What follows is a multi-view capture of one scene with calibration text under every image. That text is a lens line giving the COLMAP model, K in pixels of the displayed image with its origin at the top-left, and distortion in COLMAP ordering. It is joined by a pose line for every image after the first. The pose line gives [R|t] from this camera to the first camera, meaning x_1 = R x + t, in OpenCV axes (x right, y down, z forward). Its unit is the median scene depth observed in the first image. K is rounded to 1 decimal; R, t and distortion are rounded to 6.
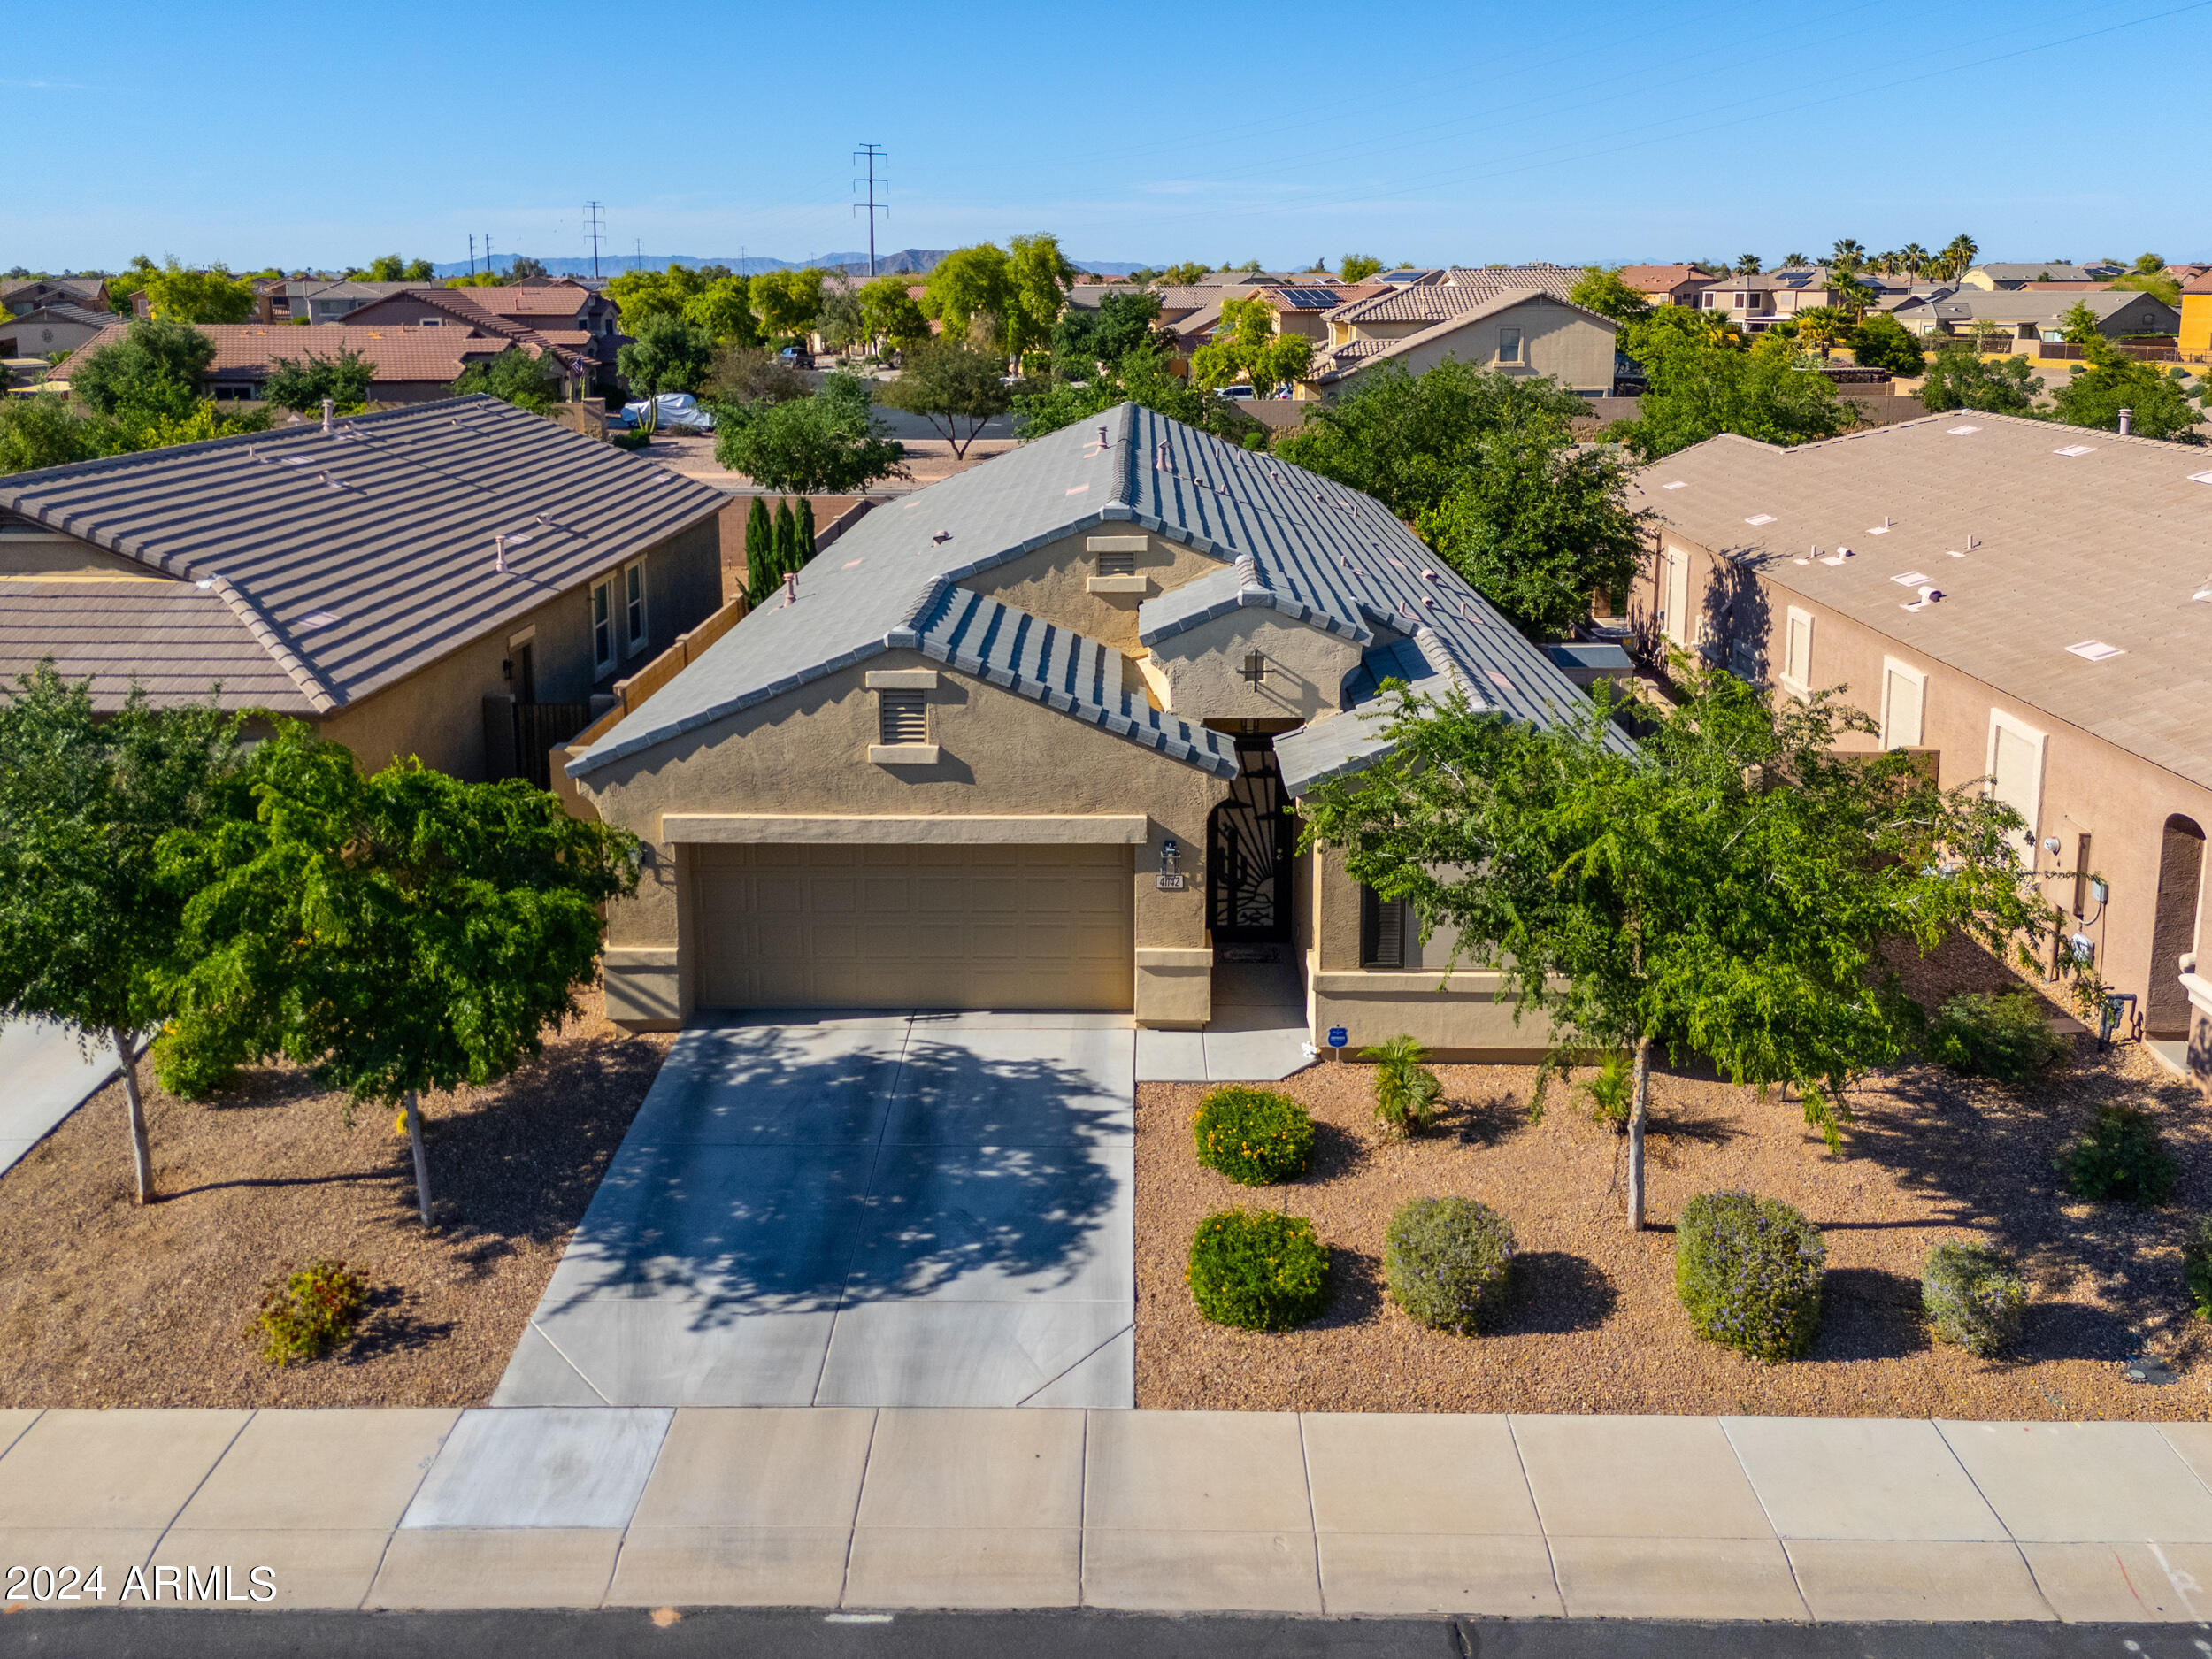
lens RADIAL K [[1874.3, 0, 1098.1], [0, 1874.3, 767.1], [0, 0, 1]] dist [0.079915, -0.099325]
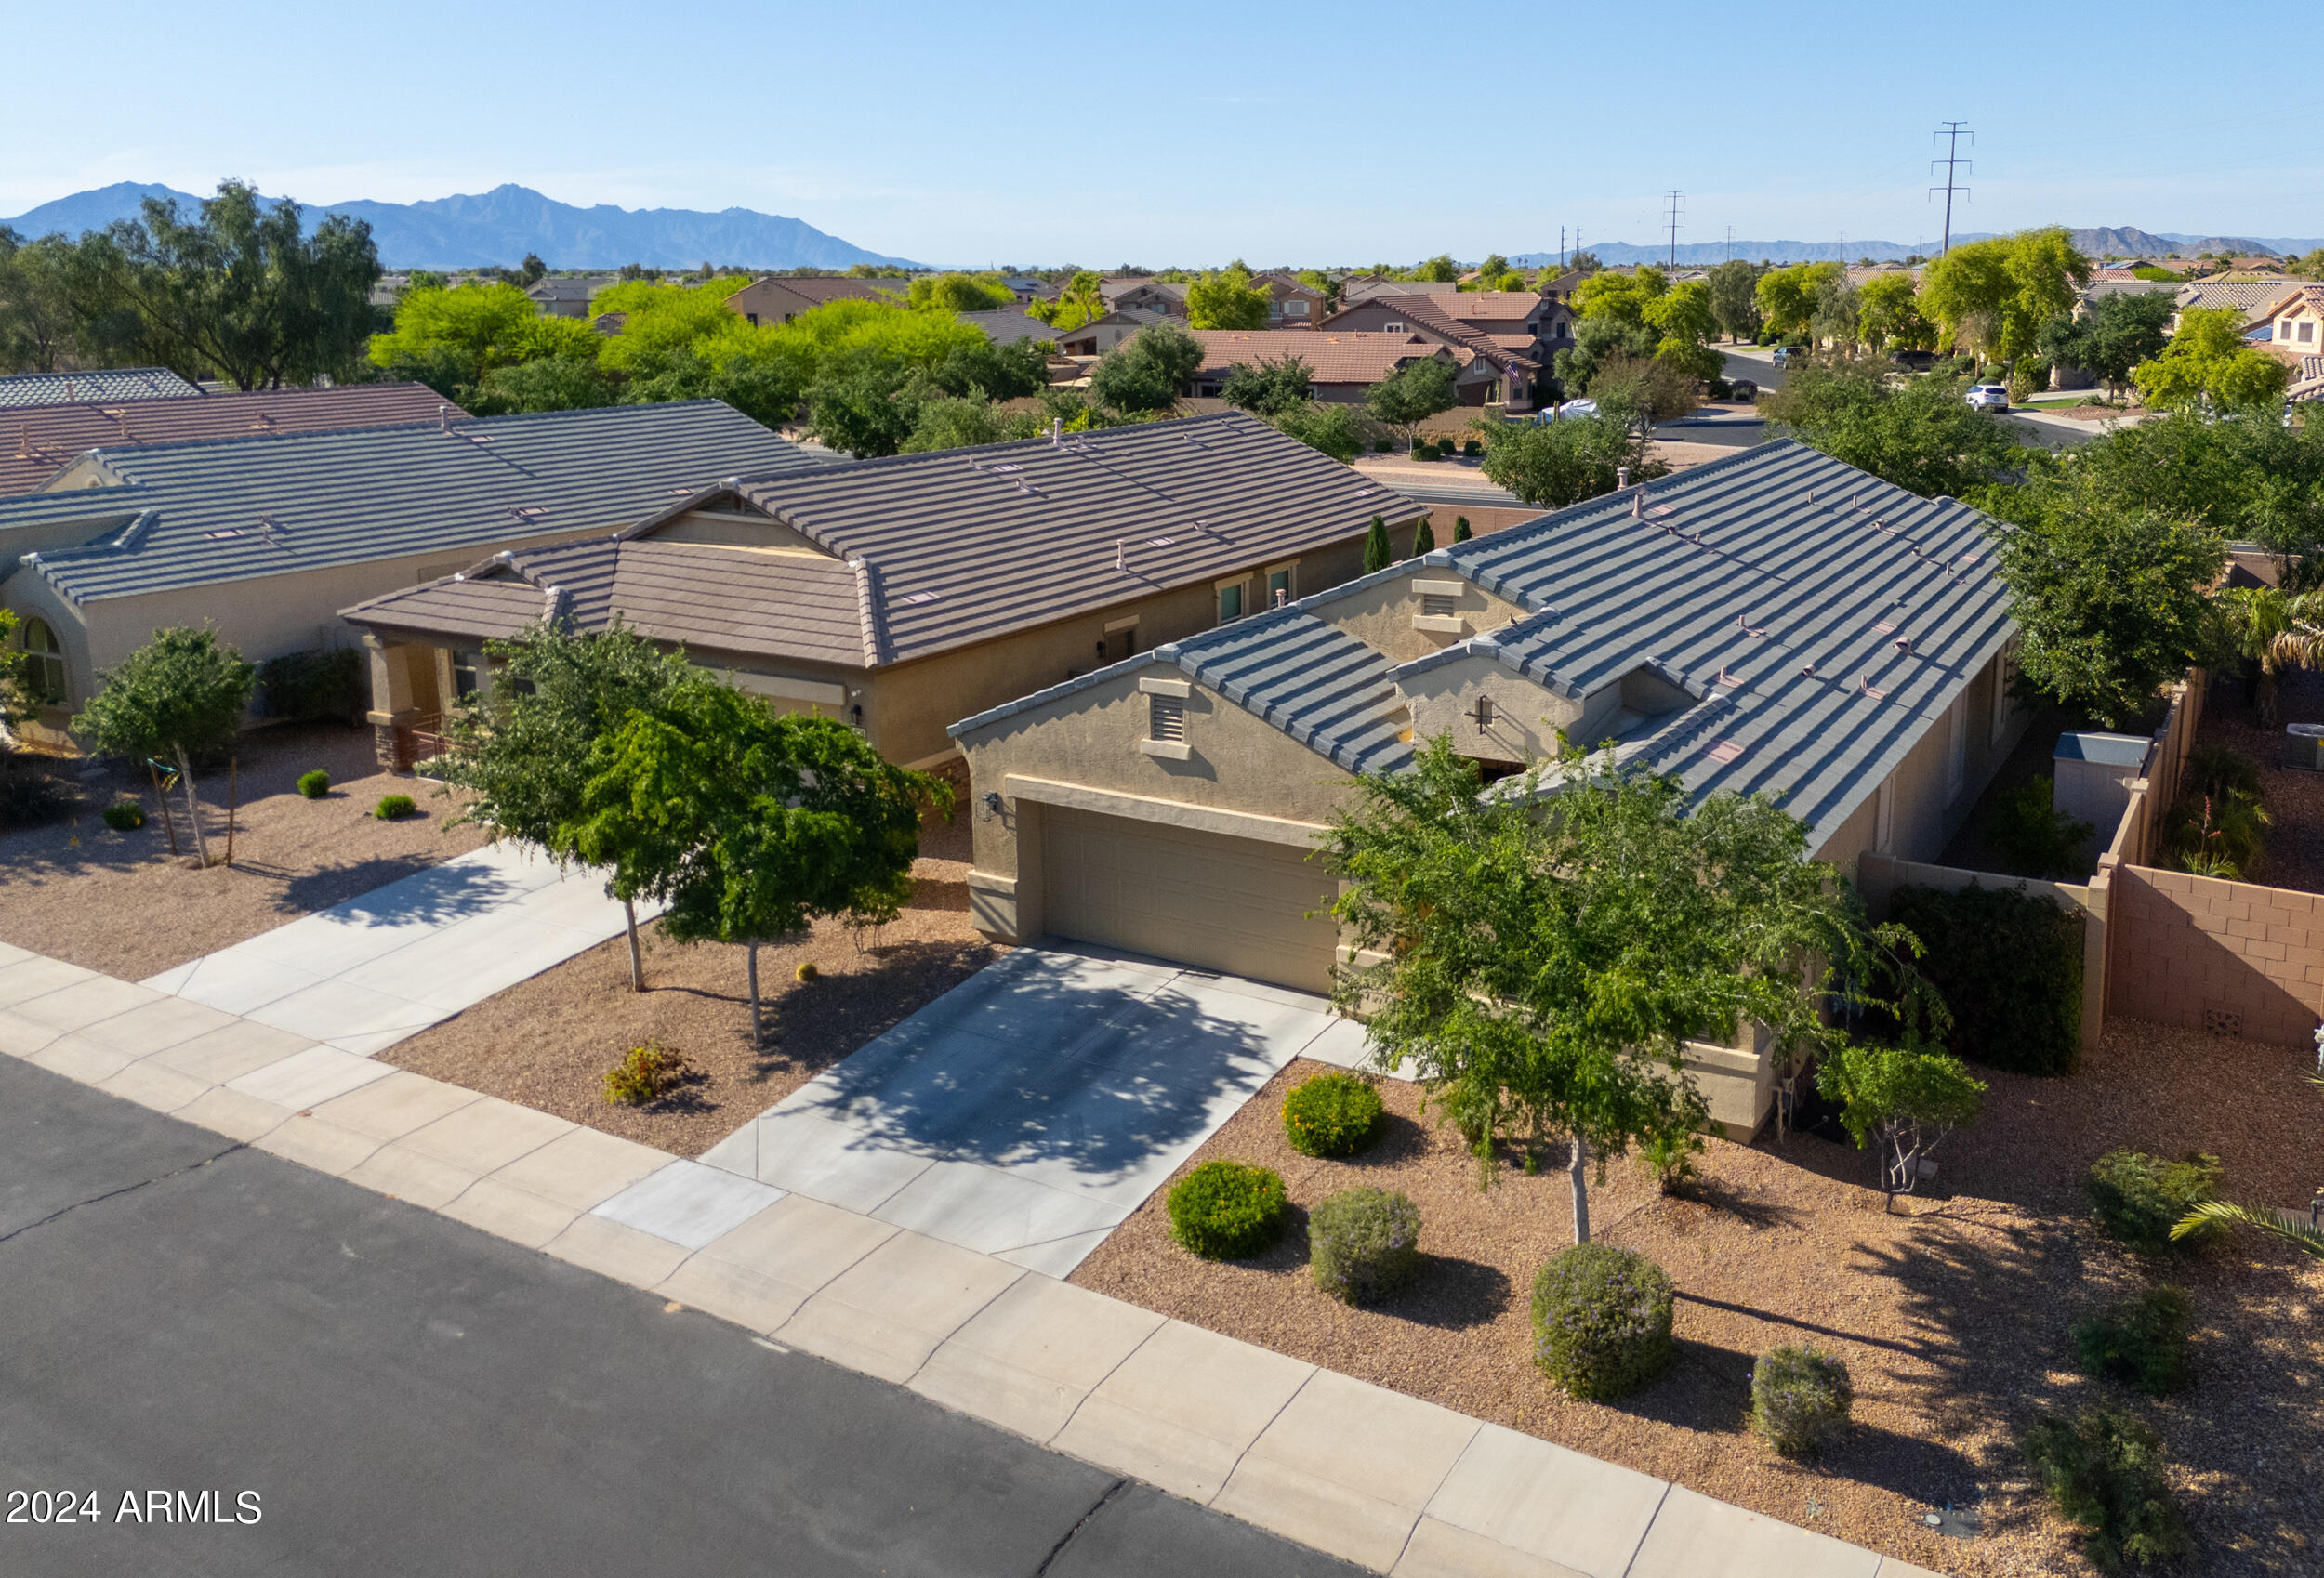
lens RADIAL K [[1918.1, 0, 1162.0], [0, 1918.1, 789.0], [0, 0, 1]] dist [0.107739, -0.163319]
pose [[0.850086, 0.133540, -0.509432, 0.523121], [-0.125530, 0.990816, 0.050257, -0.043142], [0.511465, 0.021226, 0.859042, -0.057653]]
